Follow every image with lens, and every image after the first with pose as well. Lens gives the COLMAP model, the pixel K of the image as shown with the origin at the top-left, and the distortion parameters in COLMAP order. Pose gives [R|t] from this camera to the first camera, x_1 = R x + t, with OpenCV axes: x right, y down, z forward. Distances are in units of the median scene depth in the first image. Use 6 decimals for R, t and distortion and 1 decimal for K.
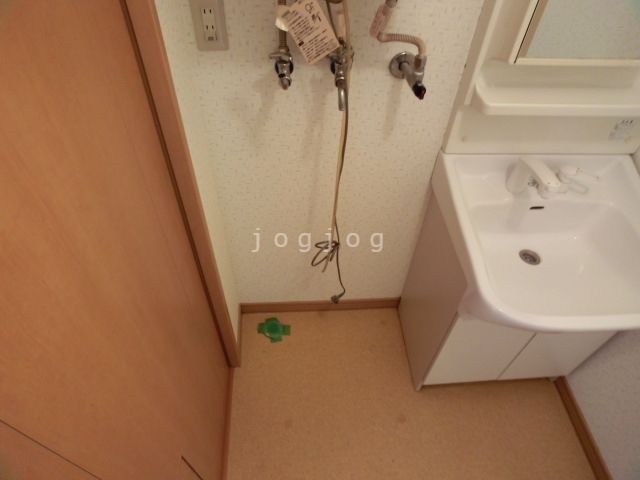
lens RADIAL K [[409.9, 0, 320.3], [0, 409.9, 243.5], [0, 0, 1]] dist [-0.075701, 0.036636]
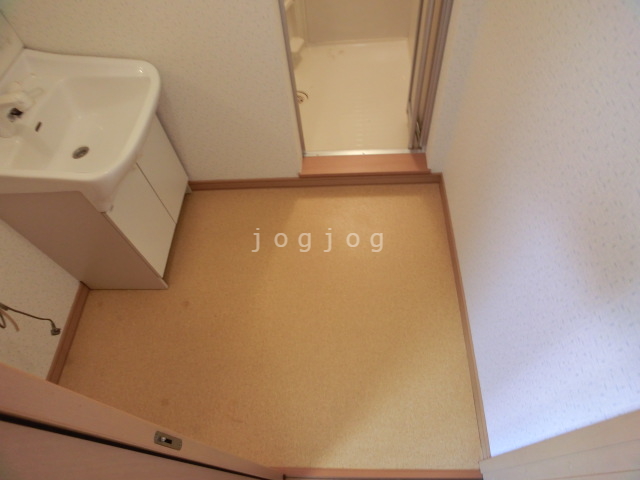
lens RADIAL K [[409.9, 0, 320.3], [0, 409.9, 243.5], [0, 0, 1]] dist [-0.075701, 0.036636]
pose [[0.083110, -0.860631, 0.502401, -0.288702], [0.796818, 0.360156, 0.485147, 0.139230], [-0.598476, 0.360001, 0.715699, -0.211656]]
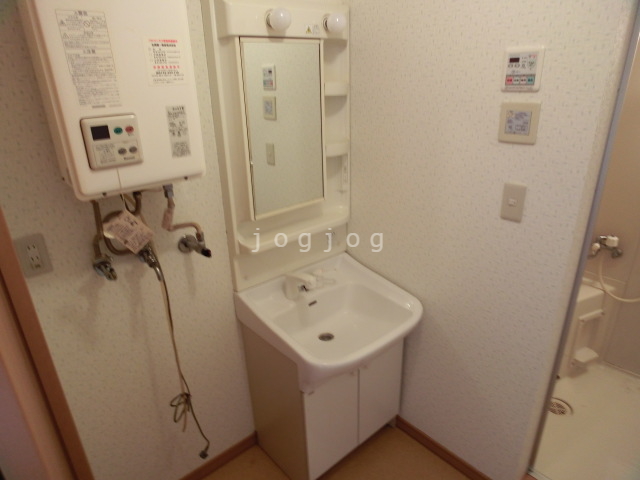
lens RADIAL K [[409.9, 0, 320.3], [0, 409.9, 243.5], [0, 0, 1]] dist [-0.075701, 0.036636]
pose [[0.788986, -0.280568, 0.546610, -0.190144], [0.495519, 0.816567, -0.296108, 0.198787], [-0.363265, 0.504481, 0.783286, -0.278891]]
